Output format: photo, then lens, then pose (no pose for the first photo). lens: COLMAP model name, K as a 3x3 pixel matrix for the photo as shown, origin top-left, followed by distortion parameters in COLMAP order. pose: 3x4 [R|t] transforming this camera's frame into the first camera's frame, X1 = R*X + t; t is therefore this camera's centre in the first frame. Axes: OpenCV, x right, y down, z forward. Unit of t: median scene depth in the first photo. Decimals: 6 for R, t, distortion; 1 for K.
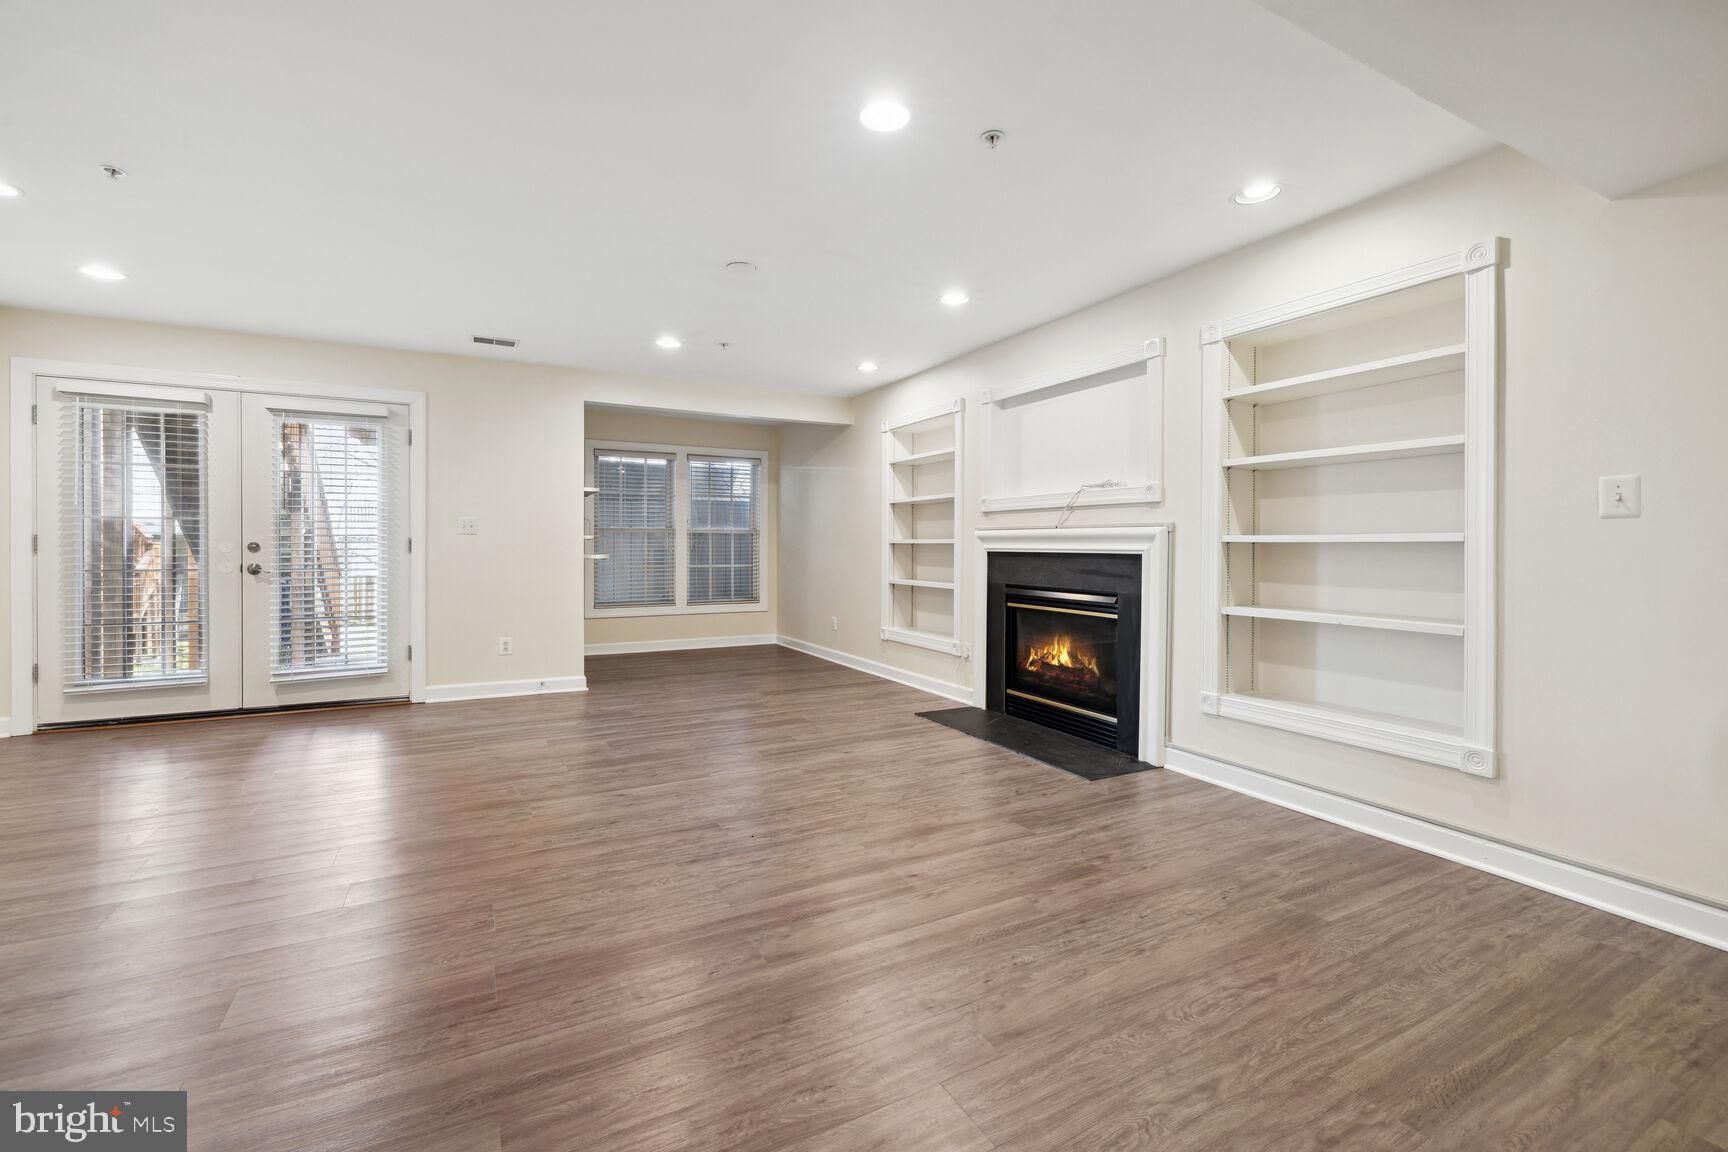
lens RADIAL K [[752.9, 0, 865.3], [0, 752.9, 545.2], [0, 0, 1]] dist [0.001224, -0.000187]
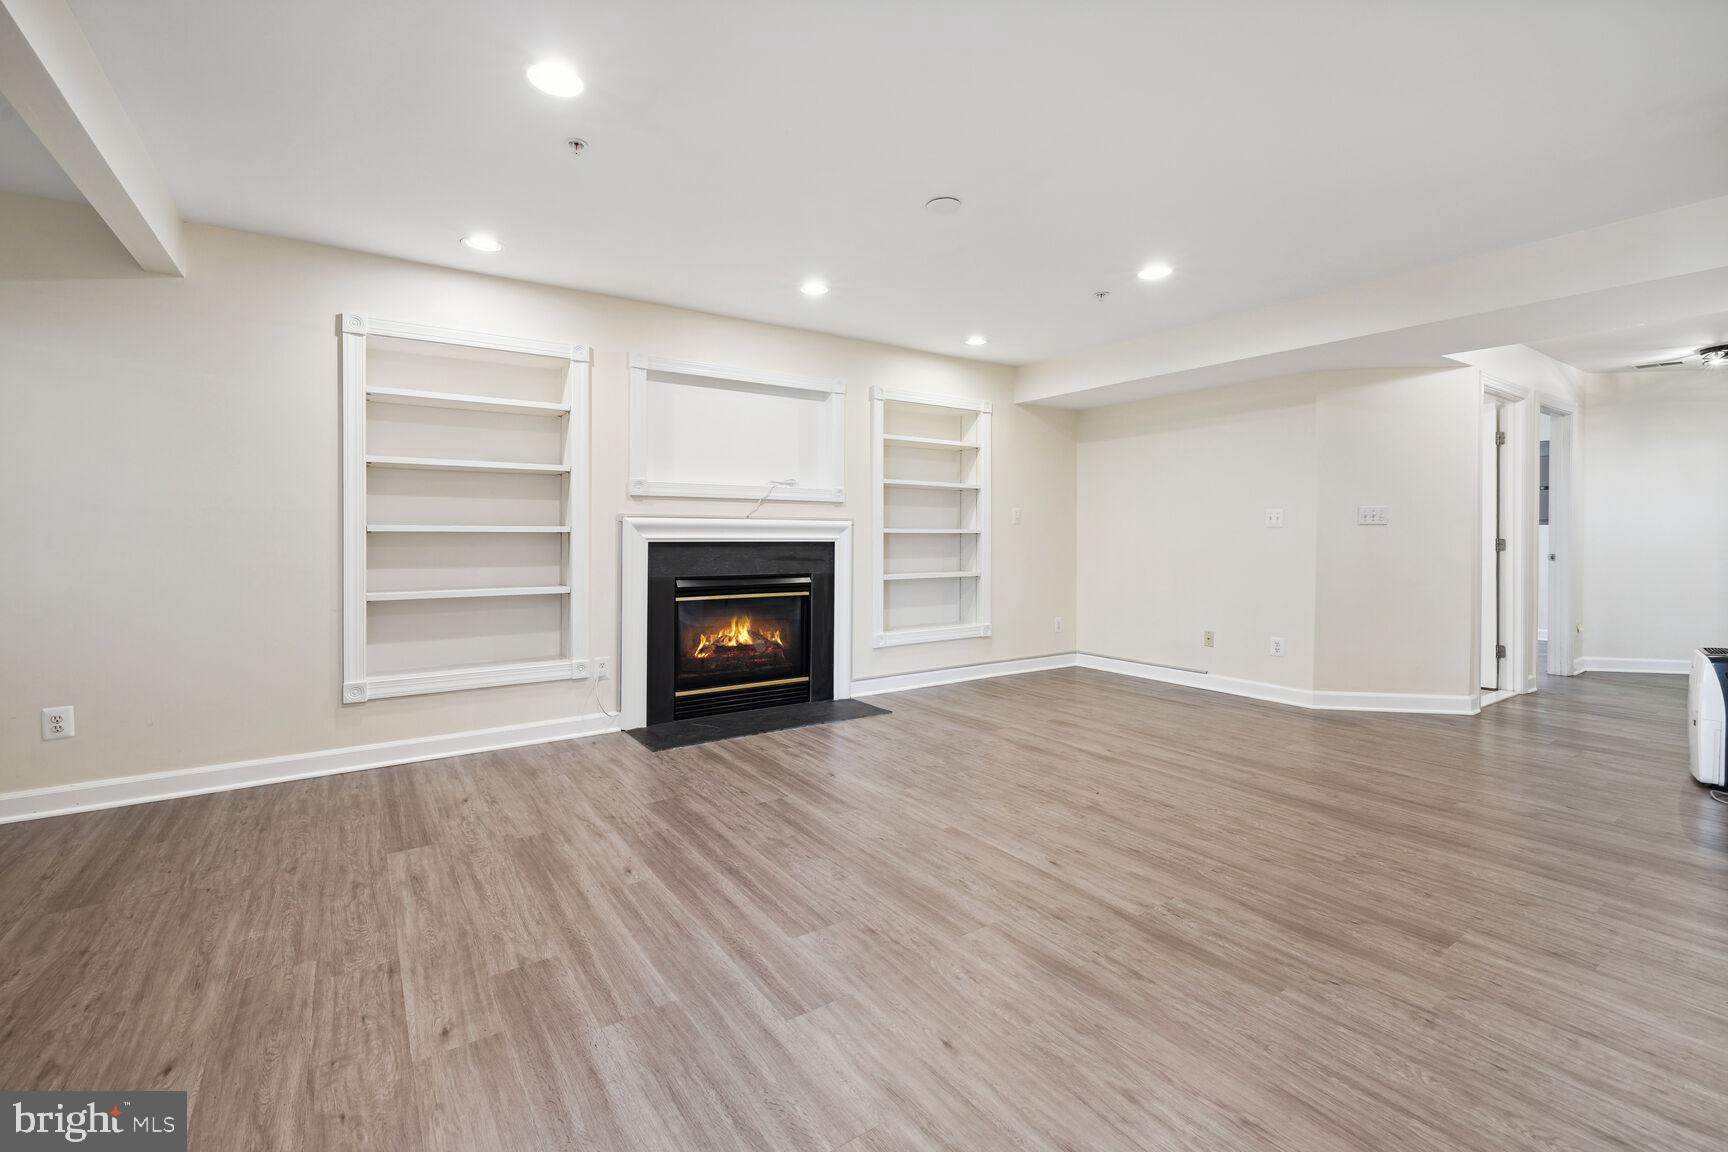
lens RADIAL K [[752.9, 0, 826.1], [0, 752.9, 546.4], [0, 0, 1]] dist [0.001224, -0.000187]
pose [[-0.105226, -0.029271, 0.994017, -0.888150], [-0.009773, 0.999549, 0.028399, -0.016315], [-0.994400, -0.006727, -0.105464, 1.096394]]
